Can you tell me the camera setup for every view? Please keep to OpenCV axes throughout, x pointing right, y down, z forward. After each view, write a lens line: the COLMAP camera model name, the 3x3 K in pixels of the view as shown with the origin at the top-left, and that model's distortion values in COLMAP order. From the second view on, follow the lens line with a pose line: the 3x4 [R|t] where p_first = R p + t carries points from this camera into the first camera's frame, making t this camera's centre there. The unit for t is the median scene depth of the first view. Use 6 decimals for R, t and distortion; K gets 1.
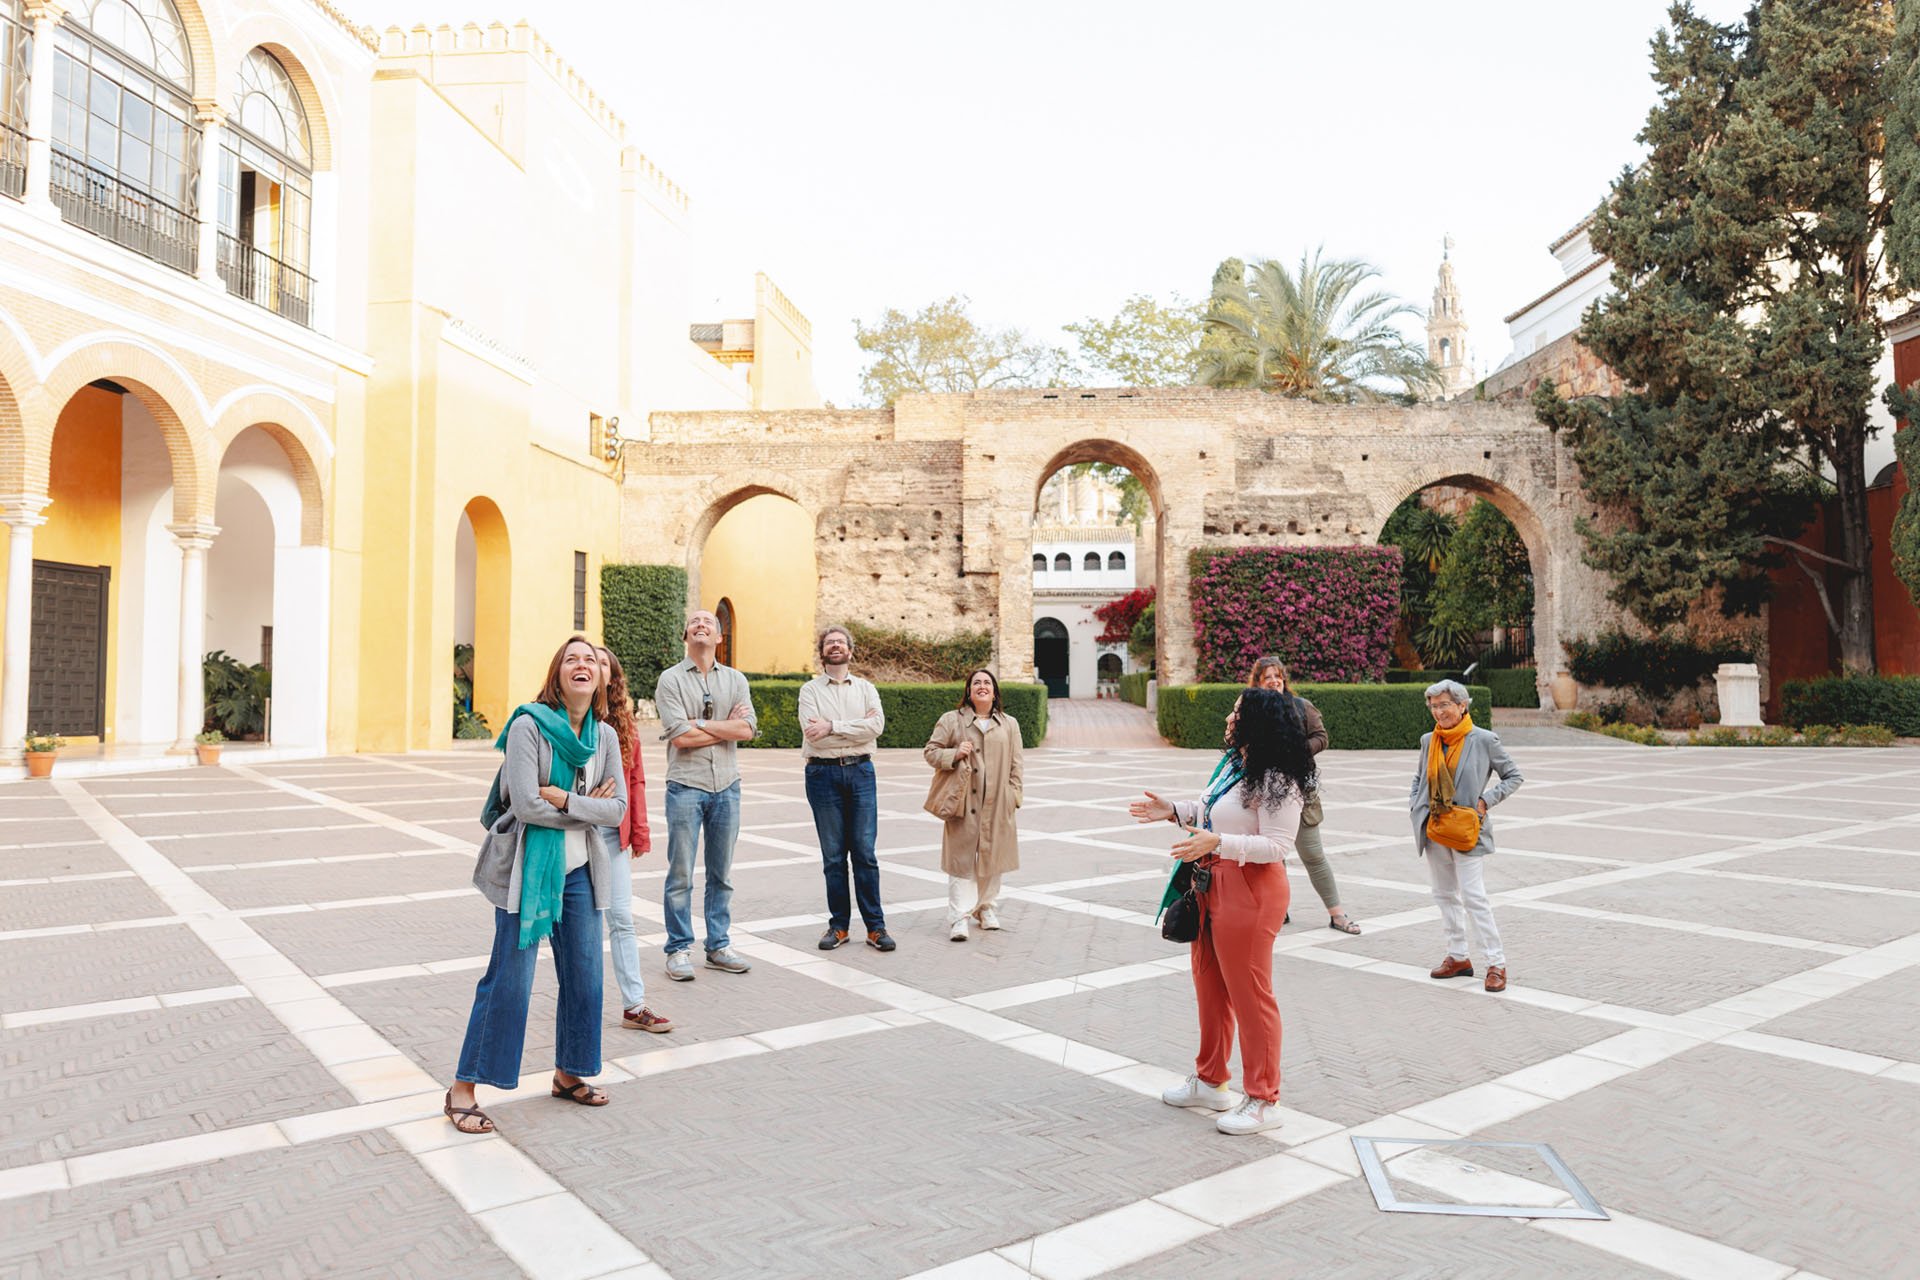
lens RADIAL K [[1366.2, 0, 942.4], [0, 1366.2, 597.4], [0, 0, 1]] dist [-0.002376, -0.003833]
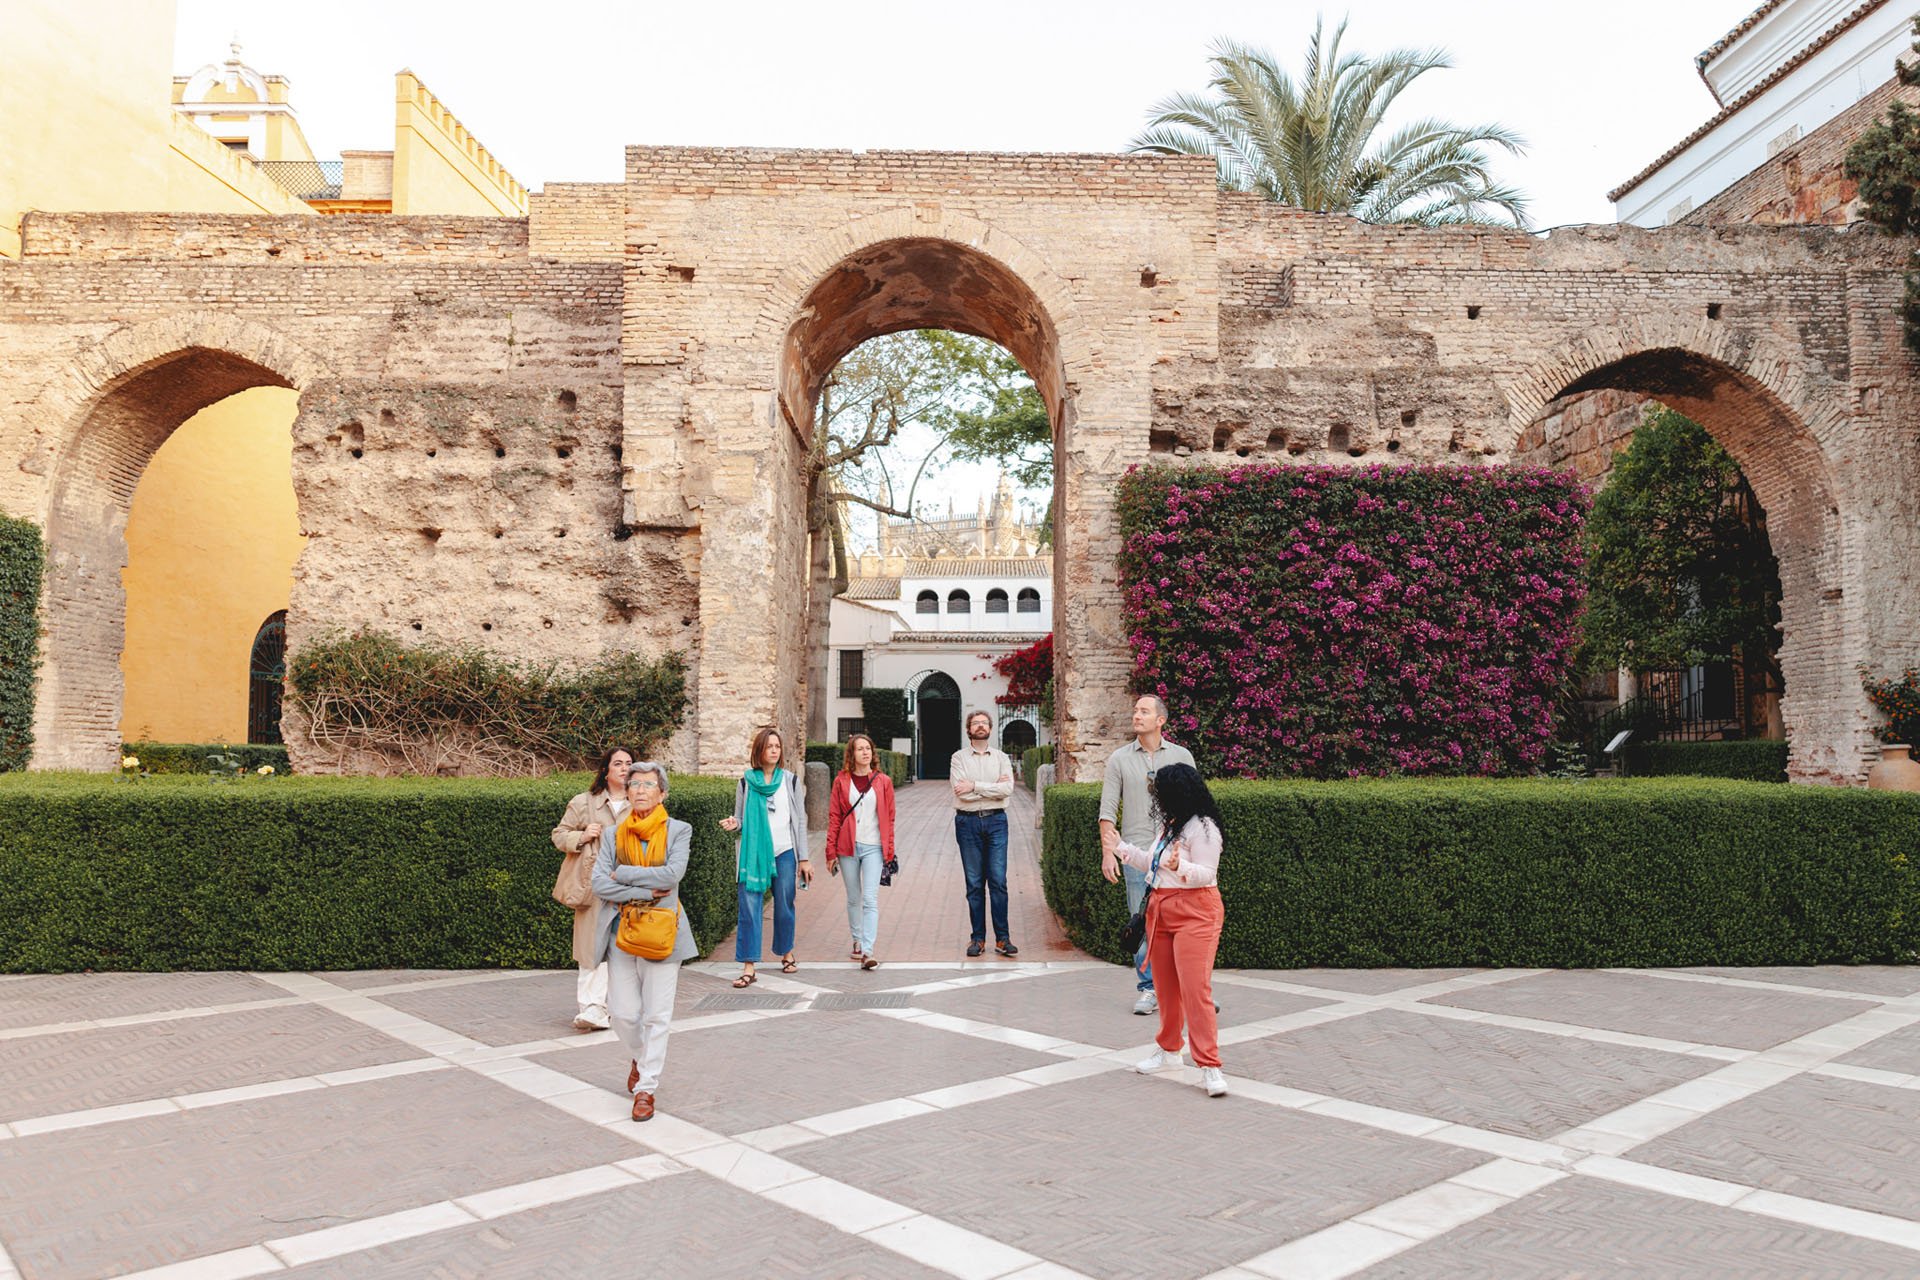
lens RADIAL K [[1366.2, 0, 961.0], [0, 1366.2, 645.4], [0, 0, 1]] dist [-0.002376, -0.003833]
pose [[0.998076, 0.004871, 0.061806, 0.098569], [-0.003847, 0.999854, -0.016677, 0.027766], [-0.061878, 0.016407, 0.997949, 0.542012]]
